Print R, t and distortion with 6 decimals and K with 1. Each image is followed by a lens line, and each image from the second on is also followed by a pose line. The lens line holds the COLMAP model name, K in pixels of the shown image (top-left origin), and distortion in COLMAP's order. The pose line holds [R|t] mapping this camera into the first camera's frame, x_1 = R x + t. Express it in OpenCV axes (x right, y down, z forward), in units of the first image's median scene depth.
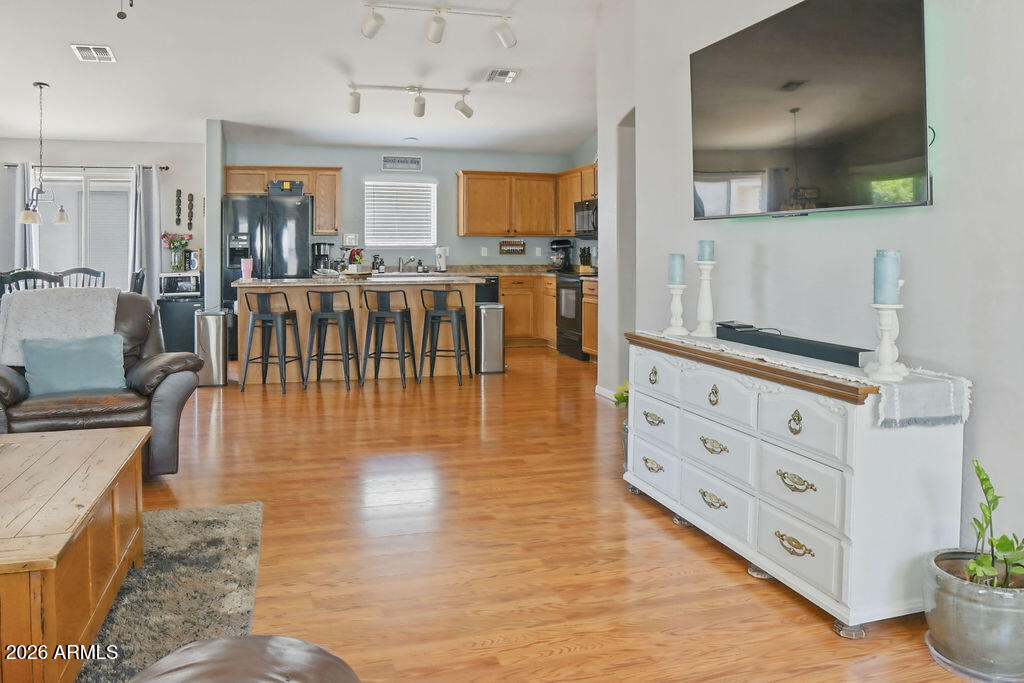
lens RADIAL K [[750.4, 0, 512.0], [0, 750.4, 341.5], [0, 0, 1]] dist [-0.095383, 0.027652]
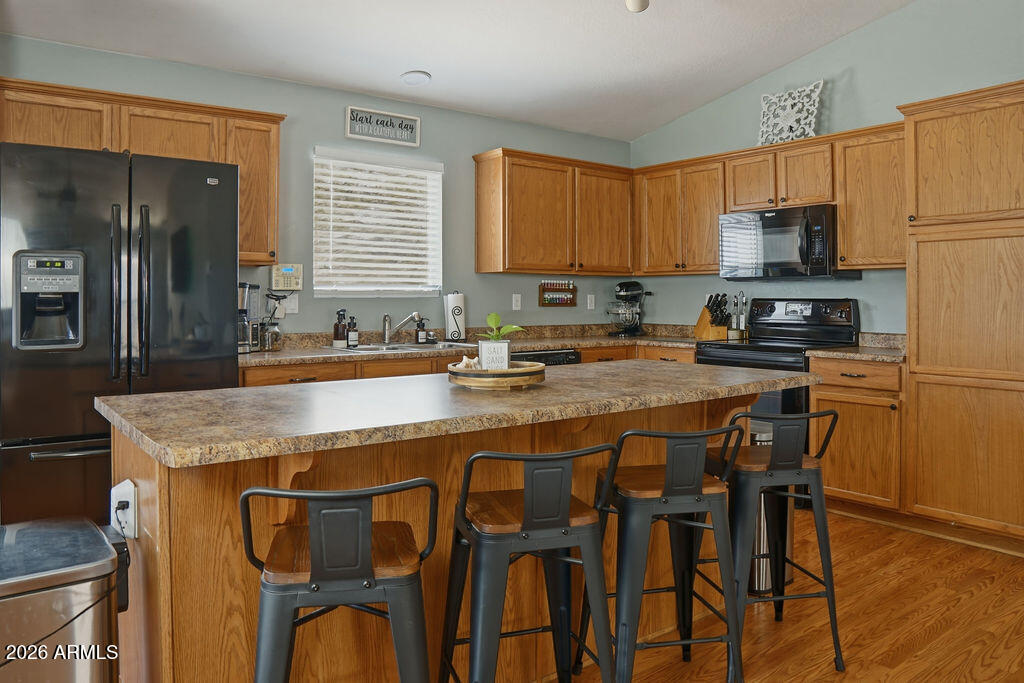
lens RADIAL K [[750.4, 0, 512.0], [0, 750.4, 341.5], [0, 0, 1]] dist [-0.095383, 0.027652]
pose [[0.940414, -0.018352, 0.339537, -0.236759], [0.038965, 0.997781, -0.053992, -0.064309], [-0.337793, 0.064005, 0.939042, 0.507946]]
